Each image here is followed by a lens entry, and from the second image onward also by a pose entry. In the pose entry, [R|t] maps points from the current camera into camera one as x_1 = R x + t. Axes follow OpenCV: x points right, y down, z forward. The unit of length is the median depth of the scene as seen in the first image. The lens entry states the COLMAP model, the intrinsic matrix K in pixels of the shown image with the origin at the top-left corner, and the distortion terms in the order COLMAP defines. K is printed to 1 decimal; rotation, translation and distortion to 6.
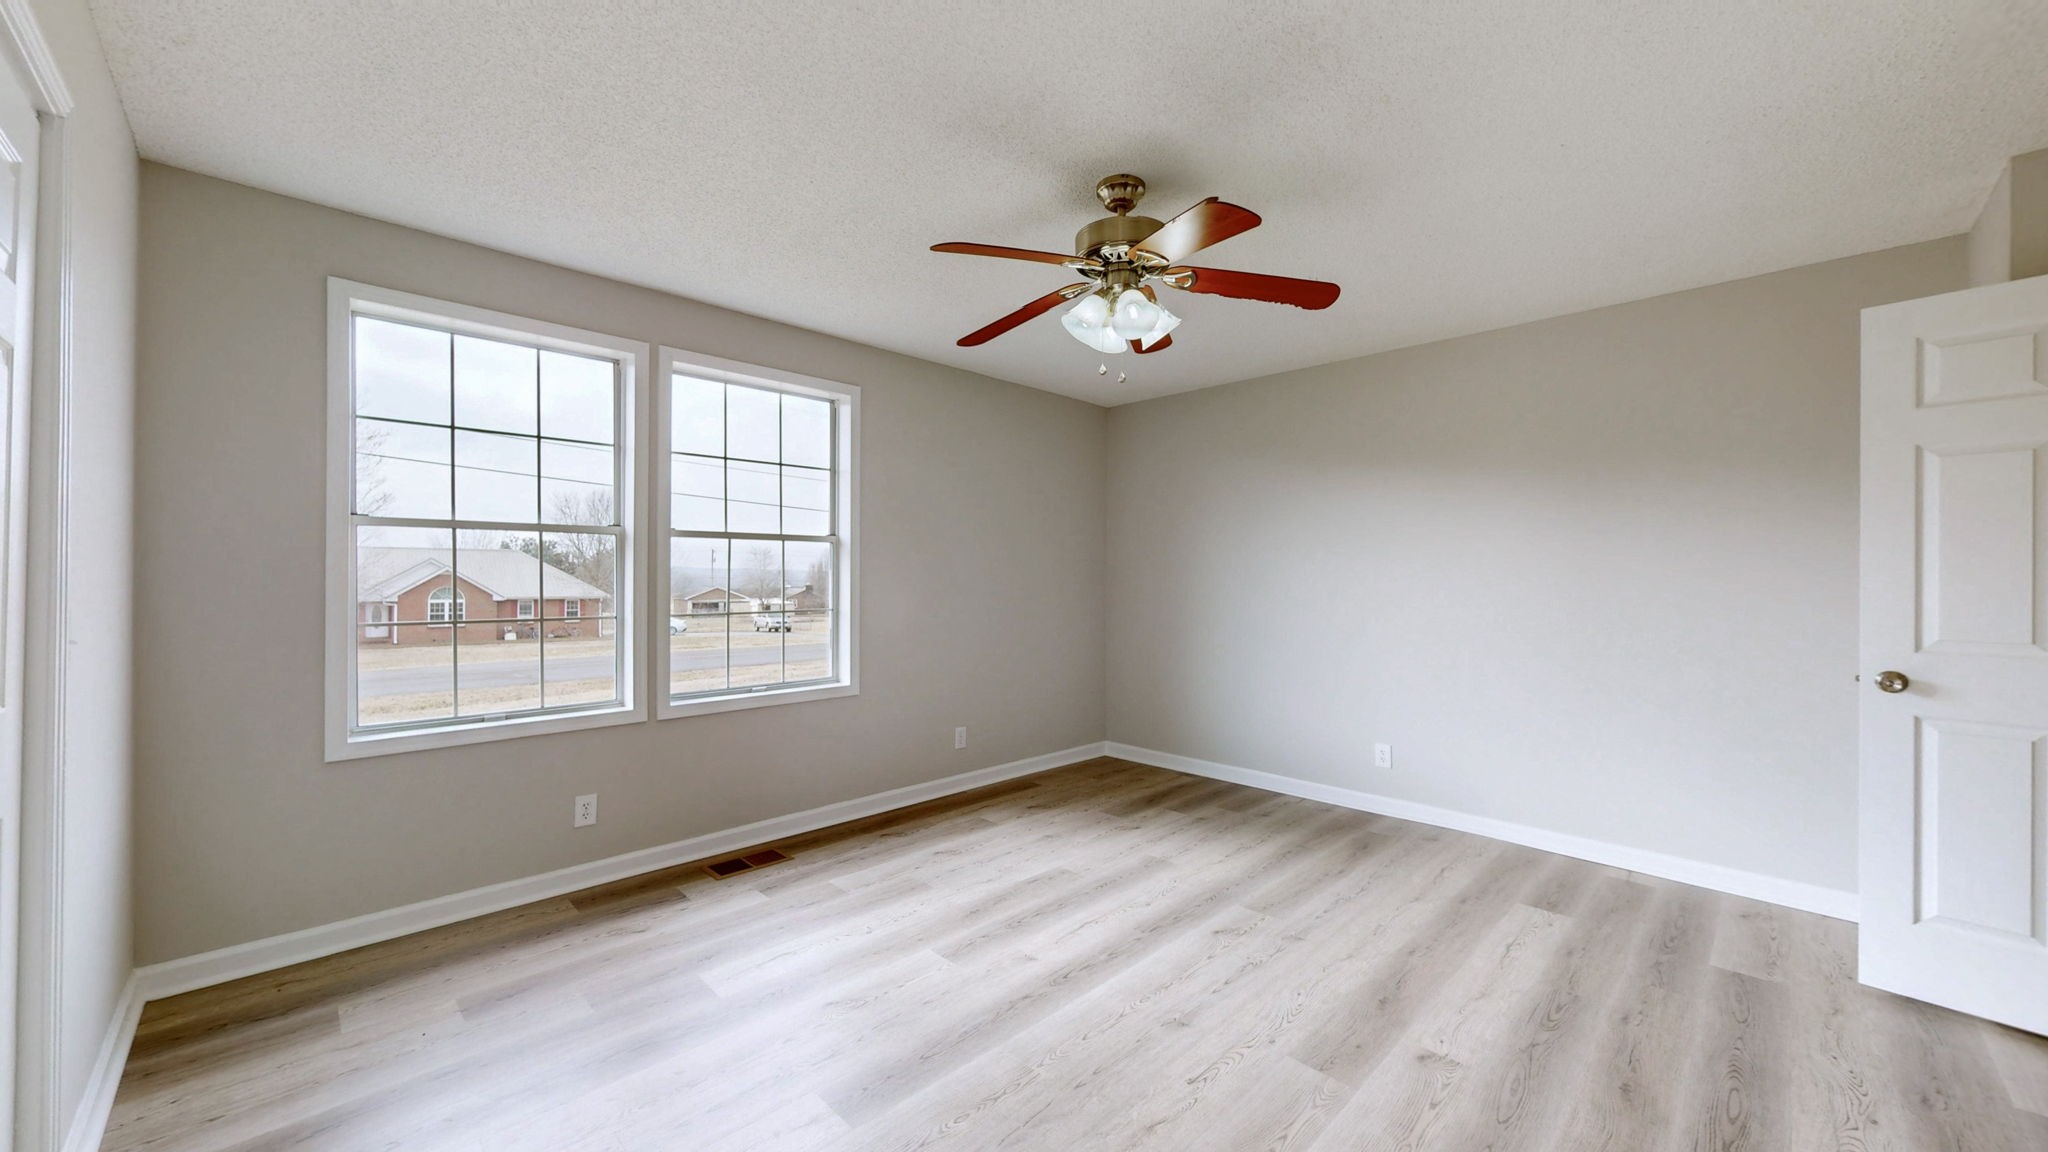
lens RADIAL K [[743.5, 0, 1016.8], [0, 743.5, 571.0], [0, 0, 1]] dist [0.003917, -0.000106]
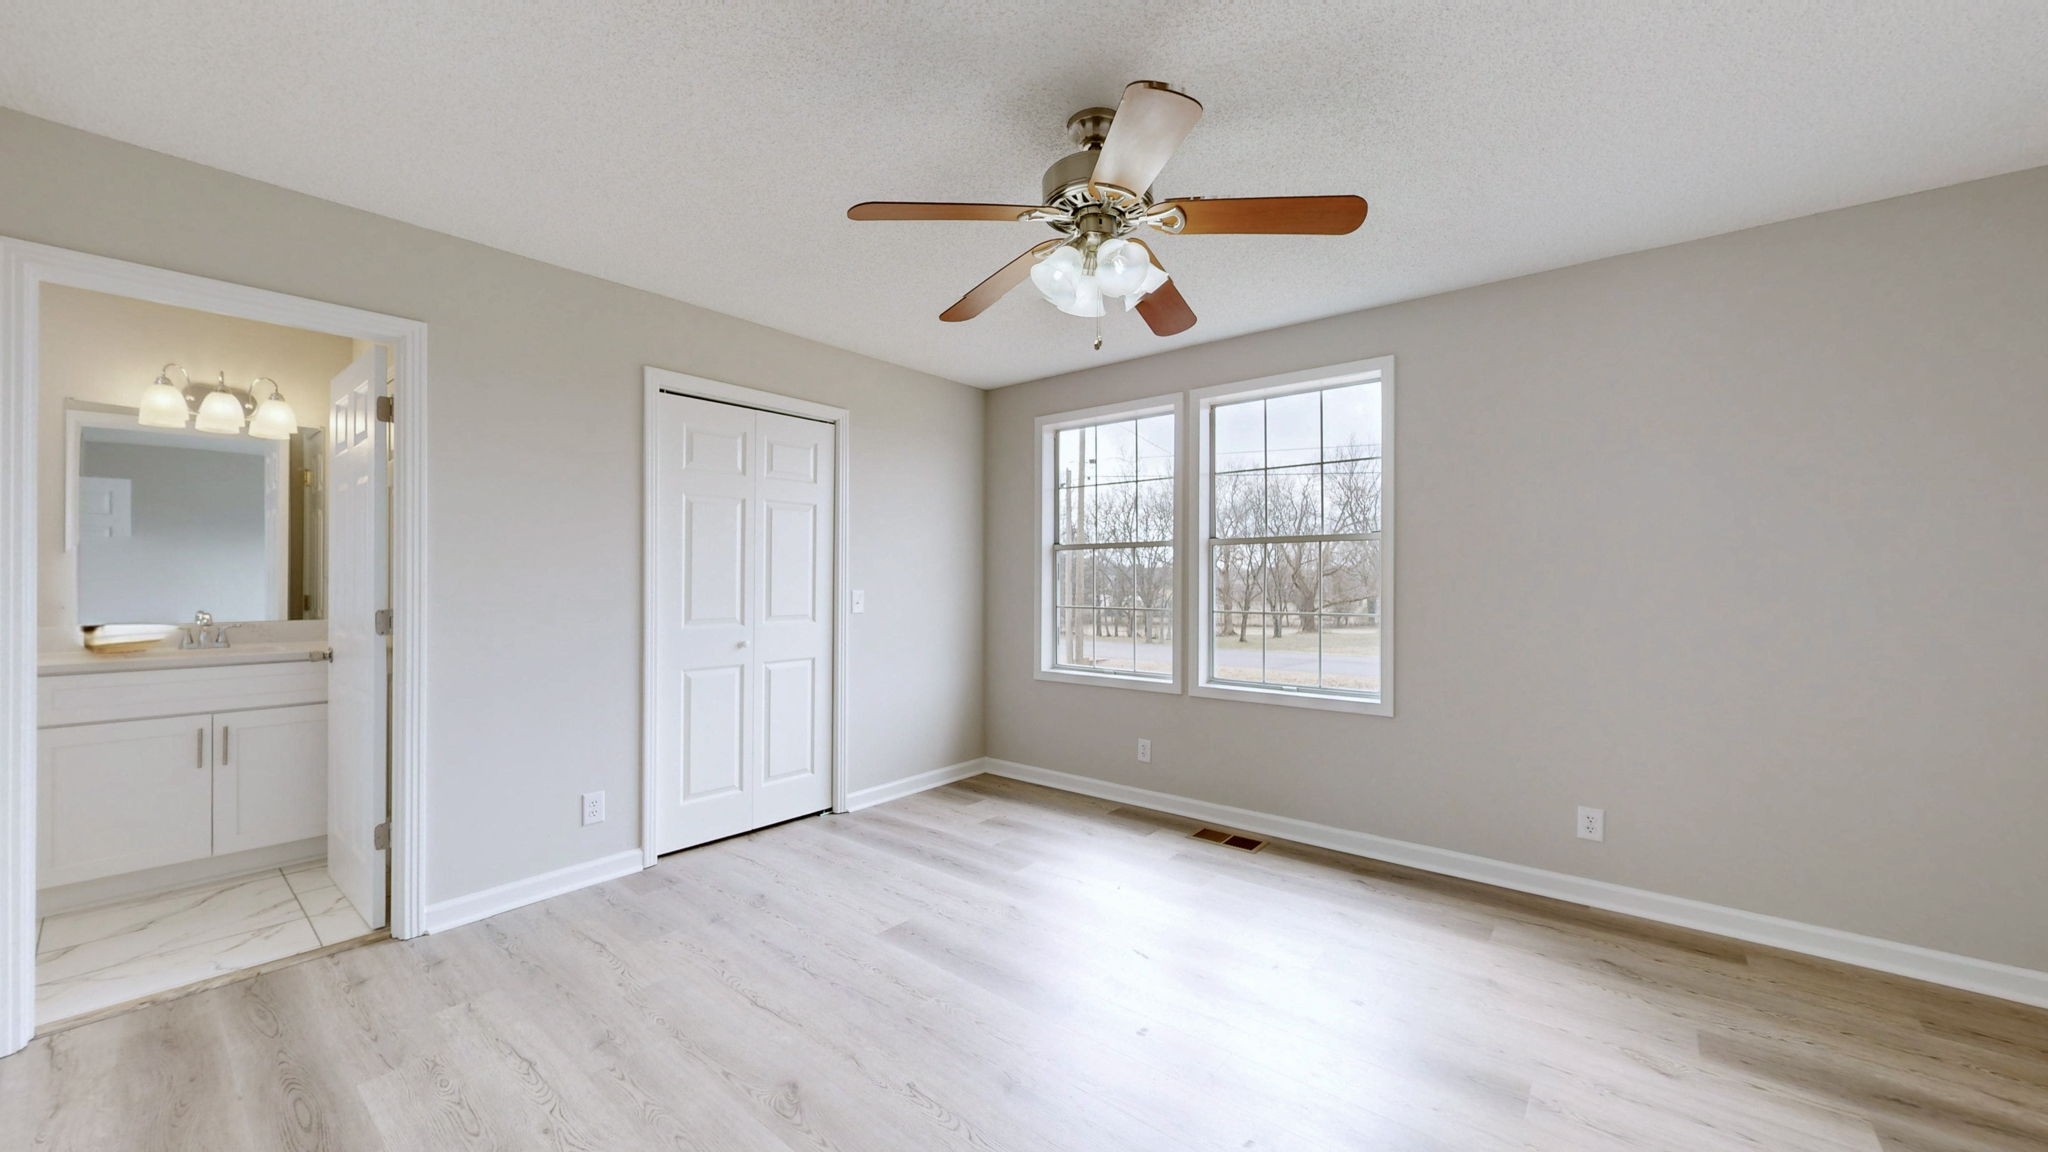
lens RADIAL K [[743.5, 0, 1031.0], [0, 743.5, 568.3], [0, 0, 1]] dist [0.003917, -0.000106]
pose [[0.132649, -0.012591, -0.991083, 0.674304], [0.008229, 0.999899, -0.011602, 0.001852], [0.991129, -0.006616, 0.132739, 0.553786]]
